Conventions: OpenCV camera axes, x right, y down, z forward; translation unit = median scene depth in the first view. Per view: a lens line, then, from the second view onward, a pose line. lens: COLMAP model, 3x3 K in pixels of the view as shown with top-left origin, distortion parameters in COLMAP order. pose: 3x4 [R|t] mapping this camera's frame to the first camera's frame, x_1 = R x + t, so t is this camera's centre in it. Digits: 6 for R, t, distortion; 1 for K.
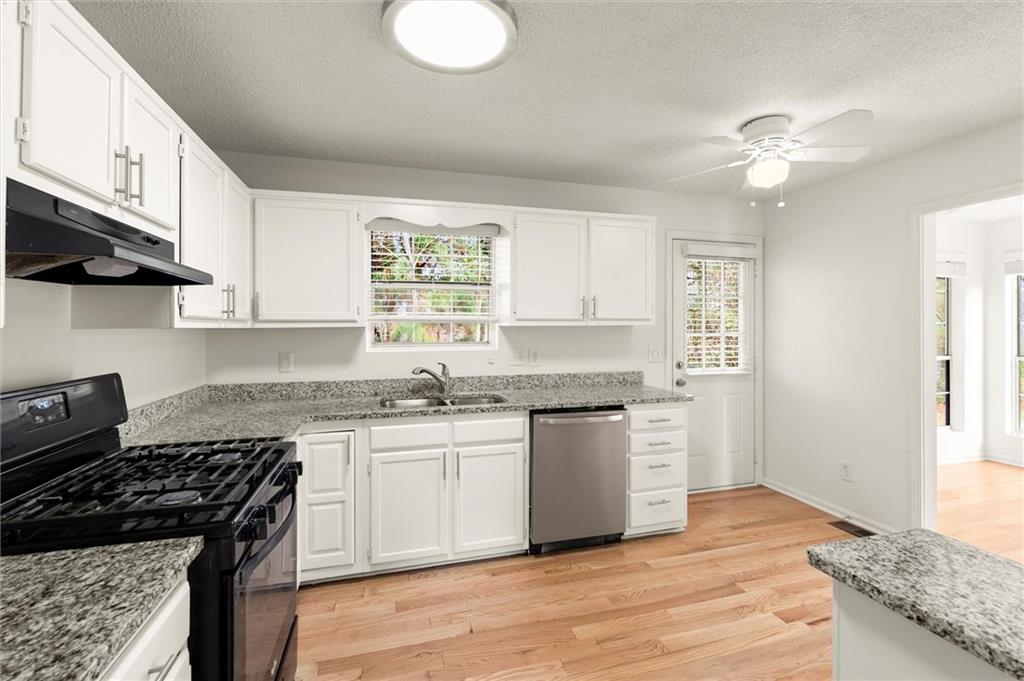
lens RADIAL K [[460.7, 0, 517.6], [0, 460.7, 337.3], [0, 0, 1]] dist [-0.000707, -0.000431]
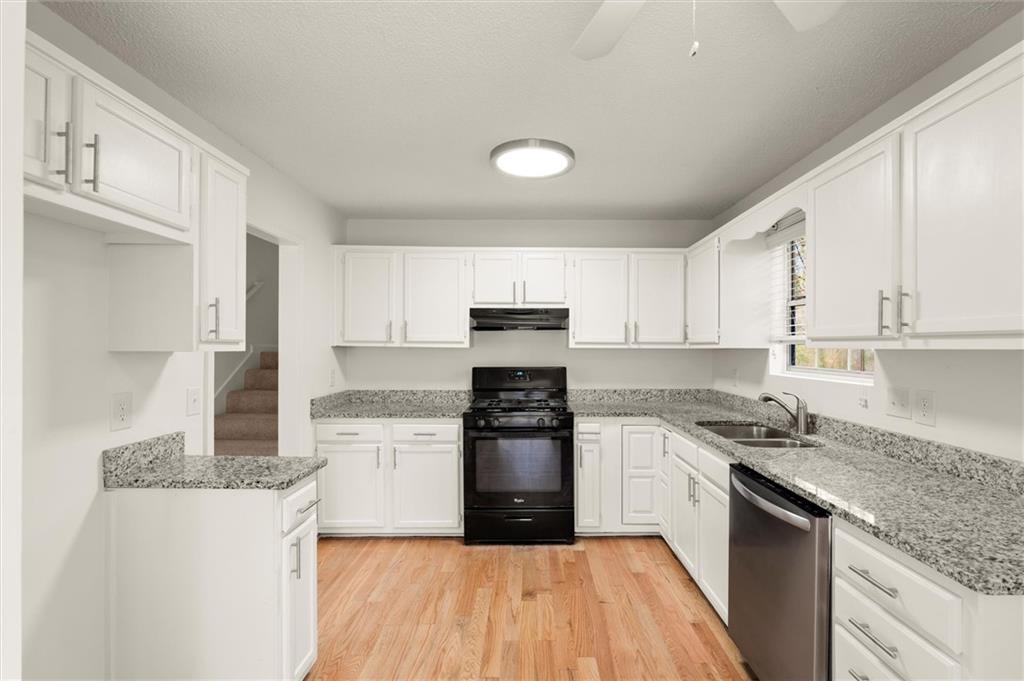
lens RADIAL K [[460.7, 0, 517.6], [0, 460.7, 337.3], [0, 0, 1]] dist [-0.000707, -0.000431]
pose [[-0.282021, -0.010851, -0.959347, 0.959195], [-0.024648, 0.999688, -0.004062, -0.036223], [0.959092, 0.022500, -0.282200, 0.951548]]
